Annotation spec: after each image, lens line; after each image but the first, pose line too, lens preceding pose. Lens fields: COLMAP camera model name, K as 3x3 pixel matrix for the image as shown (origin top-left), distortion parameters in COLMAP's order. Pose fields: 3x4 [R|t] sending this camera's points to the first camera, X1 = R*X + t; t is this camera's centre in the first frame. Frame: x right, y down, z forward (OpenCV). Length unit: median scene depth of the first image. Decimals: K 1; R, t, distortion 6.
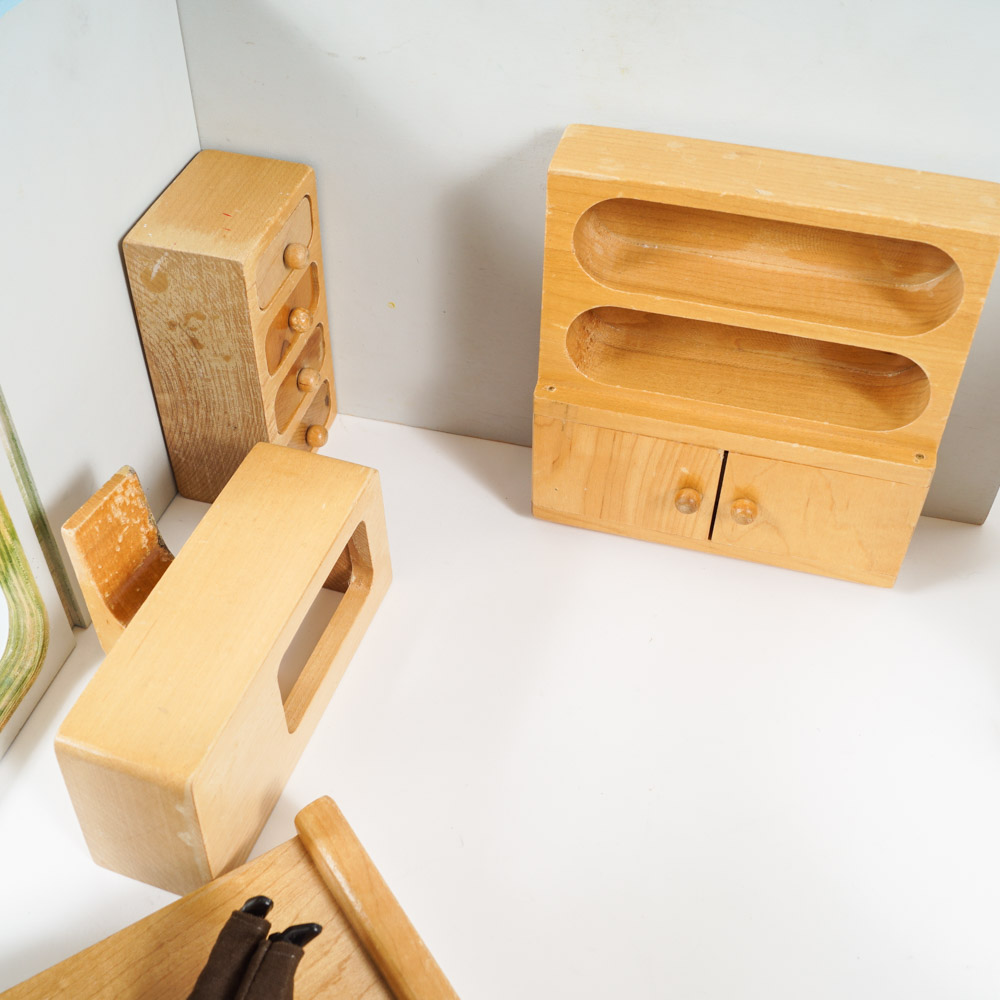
lens RADIAL K [[1254.3, 0, 500.0], [0, 1254.3, 500.0], [0, 0, 1]] dist [-0.007430, -0.007008]
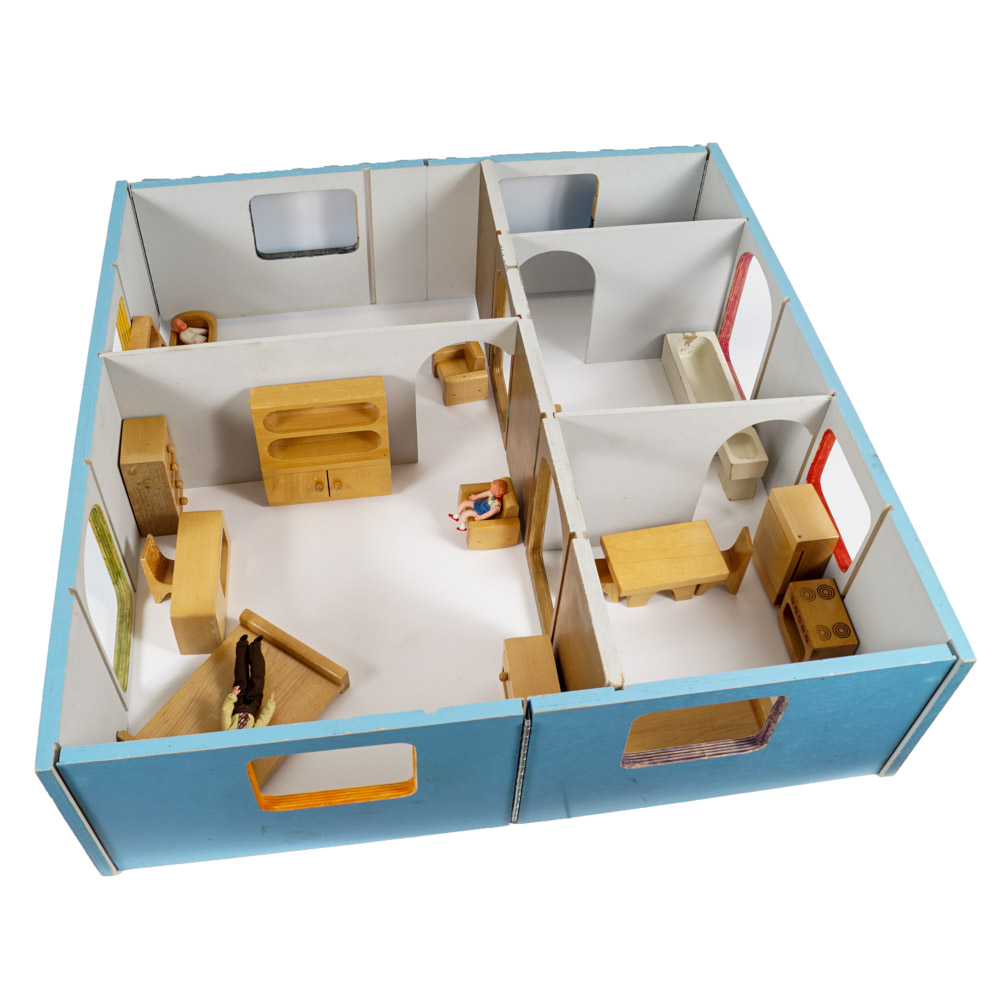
lens RADIAL K [[1130.9, 0, 462.7], [0, 1130.9, 501.8], [0, 0, 1]] dist [-0.073621, -0.025916]
pose [[0.916880, -0.300803, 0.262391, -0.271188], [0.272924, 0.952114, 0.137810, -0.259150], [-0.291280, -0.054743, 0.955070, -1.788795]]
